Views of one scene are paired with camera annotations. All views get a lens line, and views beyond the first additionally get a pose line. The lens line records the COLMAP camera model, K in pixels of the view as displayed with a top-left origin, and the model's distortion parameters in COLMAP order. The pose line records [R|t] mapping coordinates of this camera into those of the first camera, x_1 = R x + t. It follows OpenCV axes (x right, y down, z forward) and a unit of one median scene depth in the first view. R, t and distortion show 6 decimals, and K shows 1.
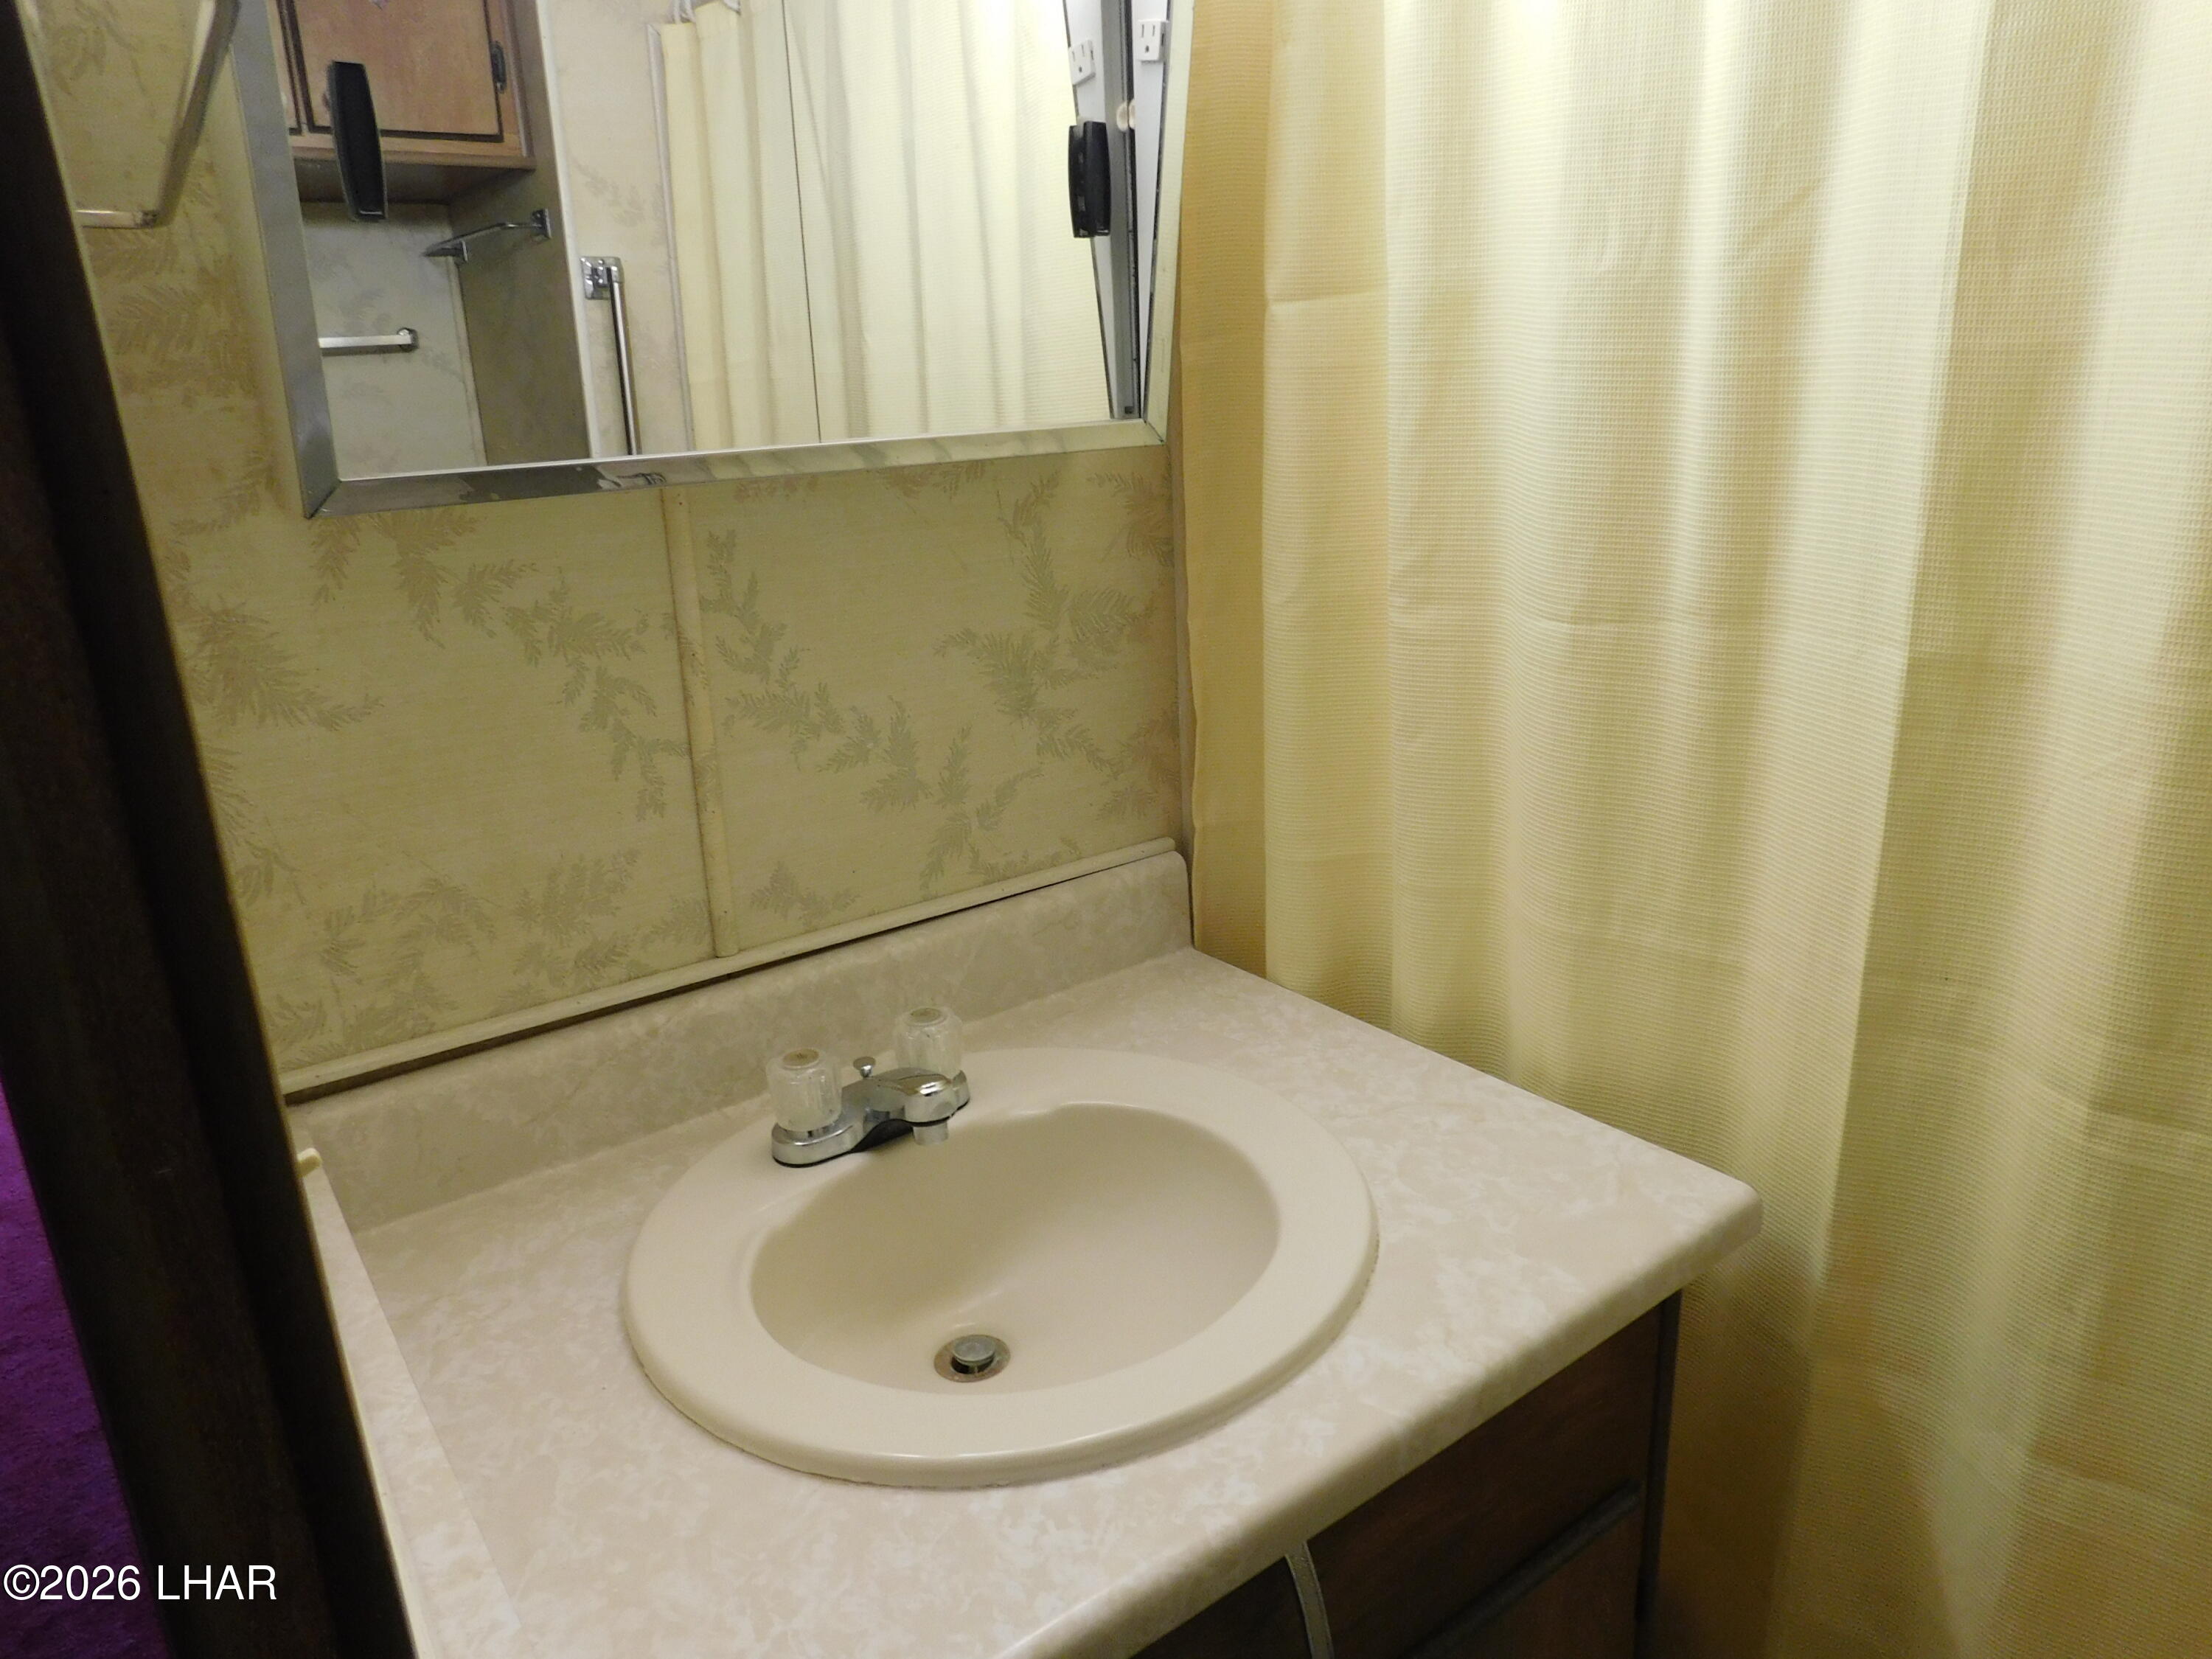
lens RADIAL K [[1457.0, 0, 1116.9], [0, 1457.0, 821.7], [0, 0, 1]] dist [-0.075191, 0.062178]
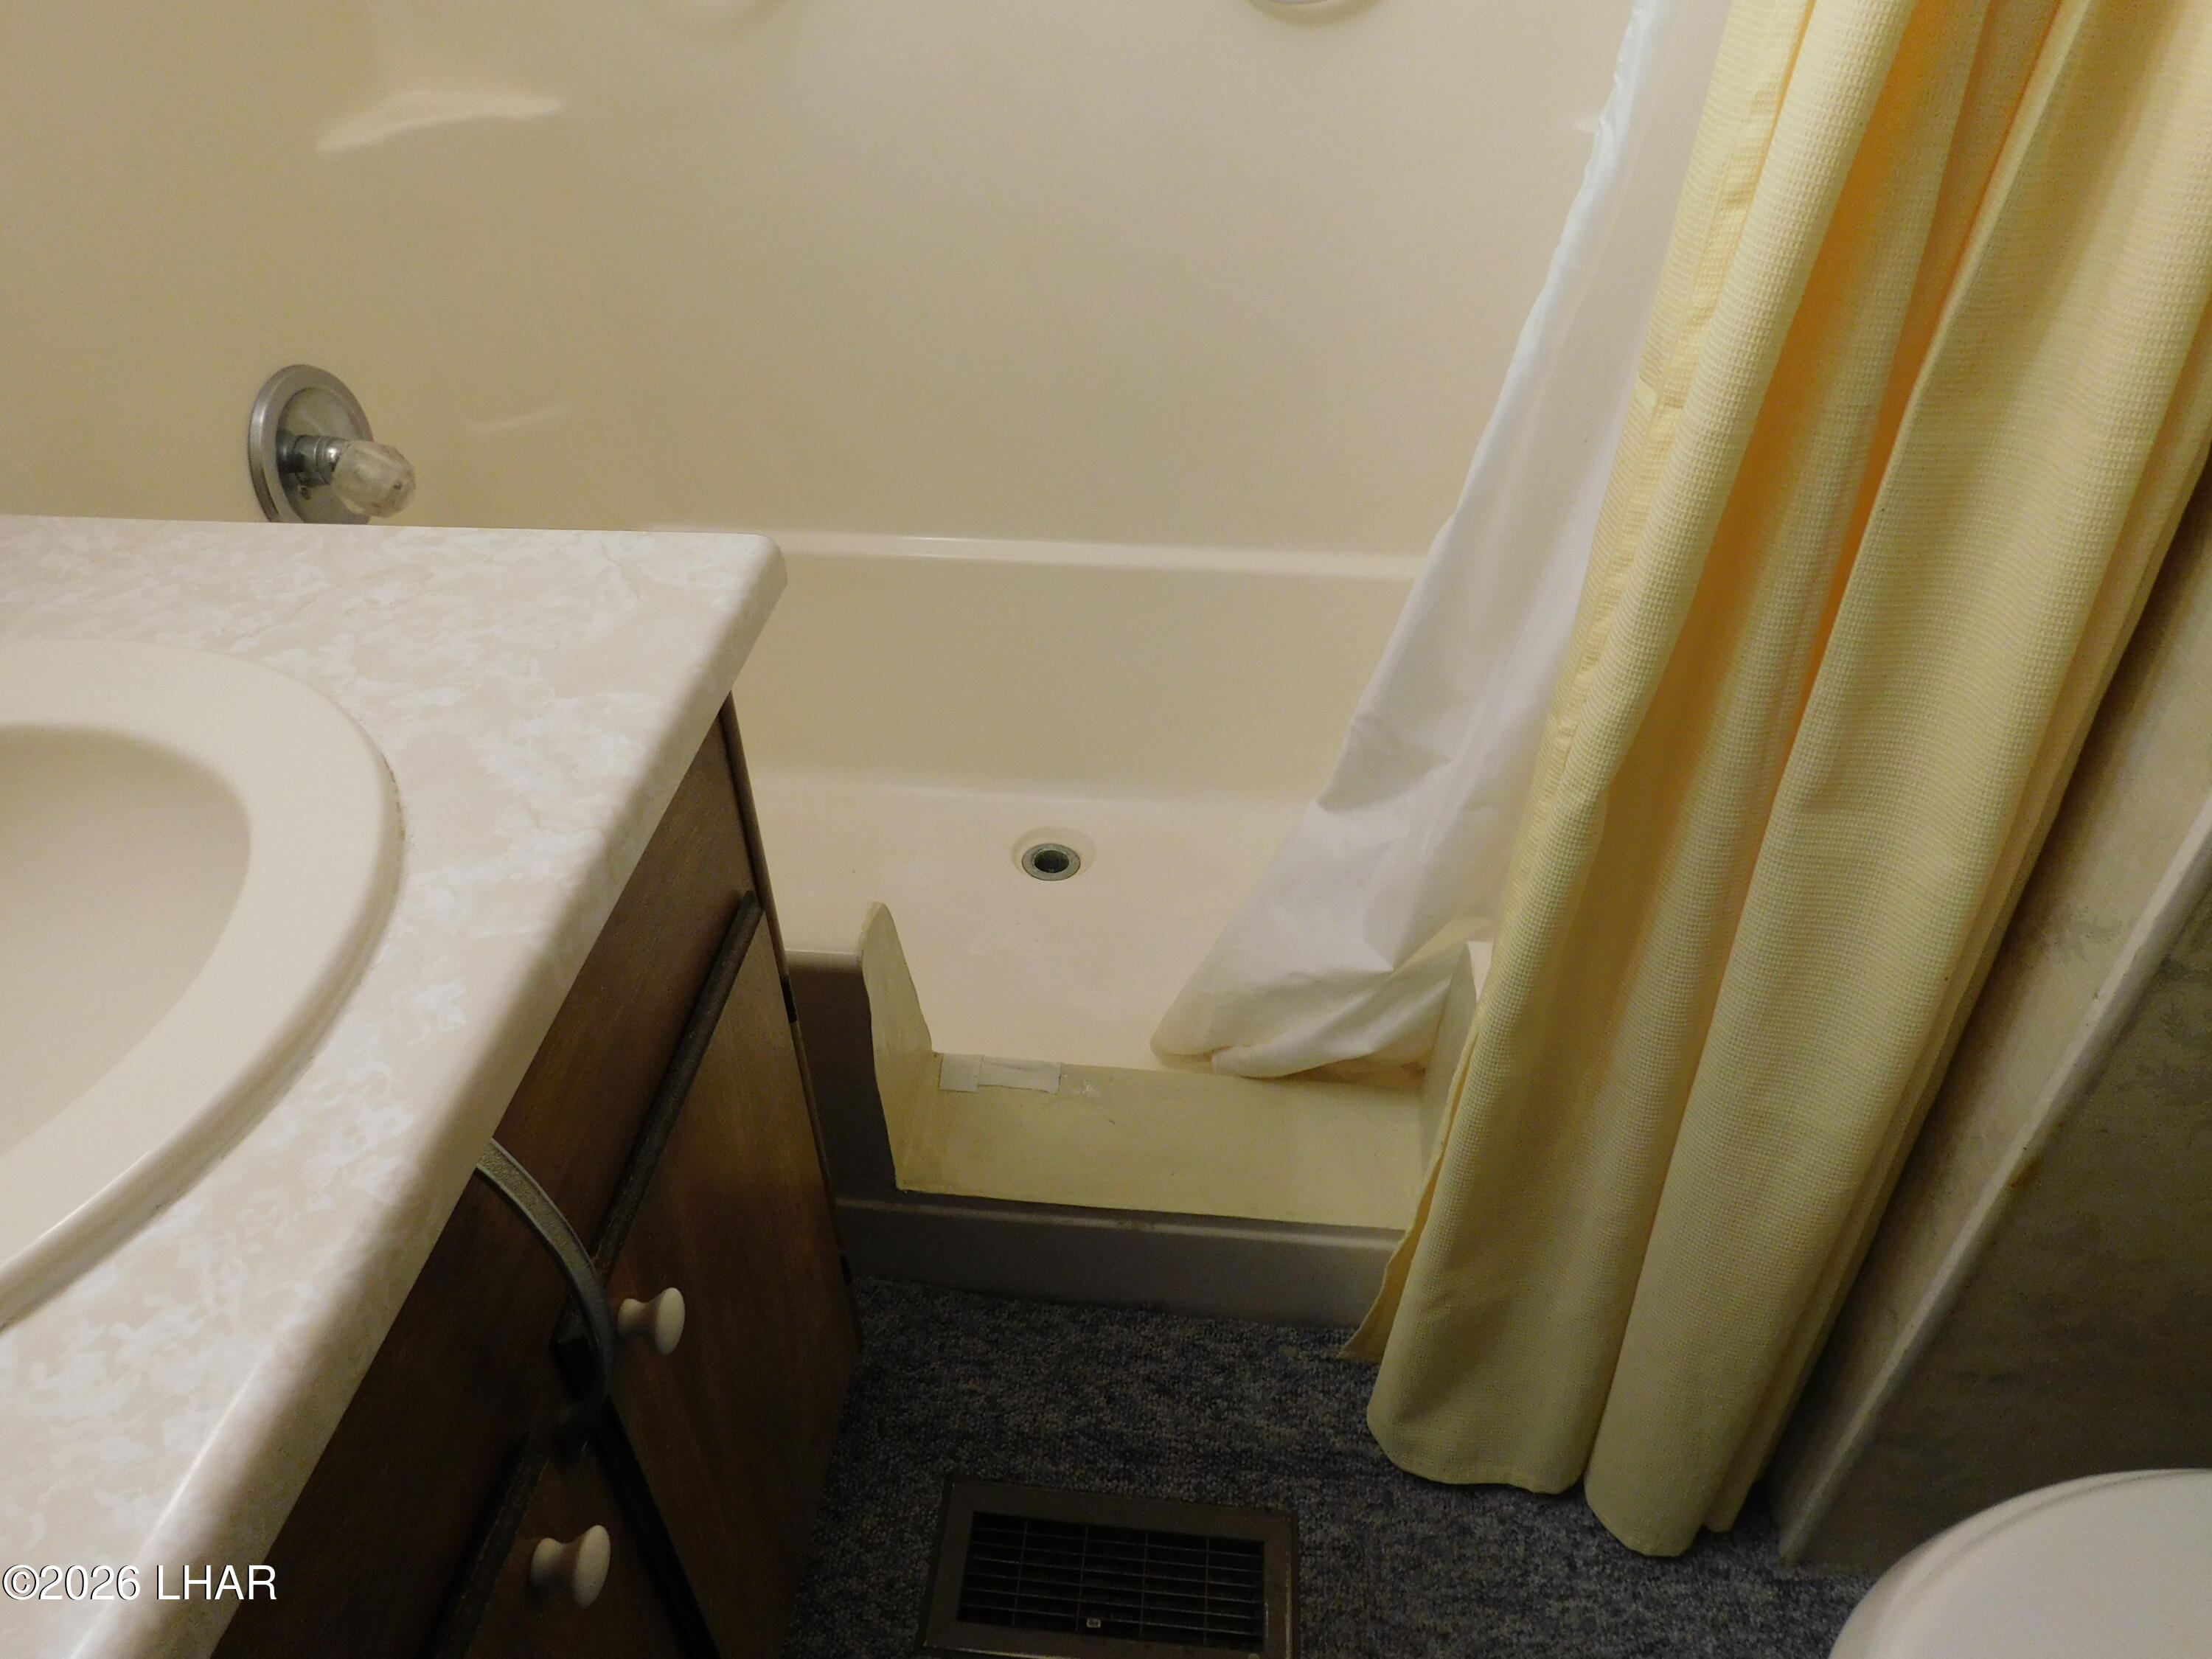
lens RADIAL K [[1457.0, 0, 1116.9], [0, 1457.0, 821.7], [0, 0, 1]] dist [-0.075191, 0.062178]
pose [[0.665707, -0.428228, 0.611109, -0.026597], [0.195053, 0.890334, 0.411412, 0.076795], [-0.720269, -0.154681, 0.676229, 0.190730]]
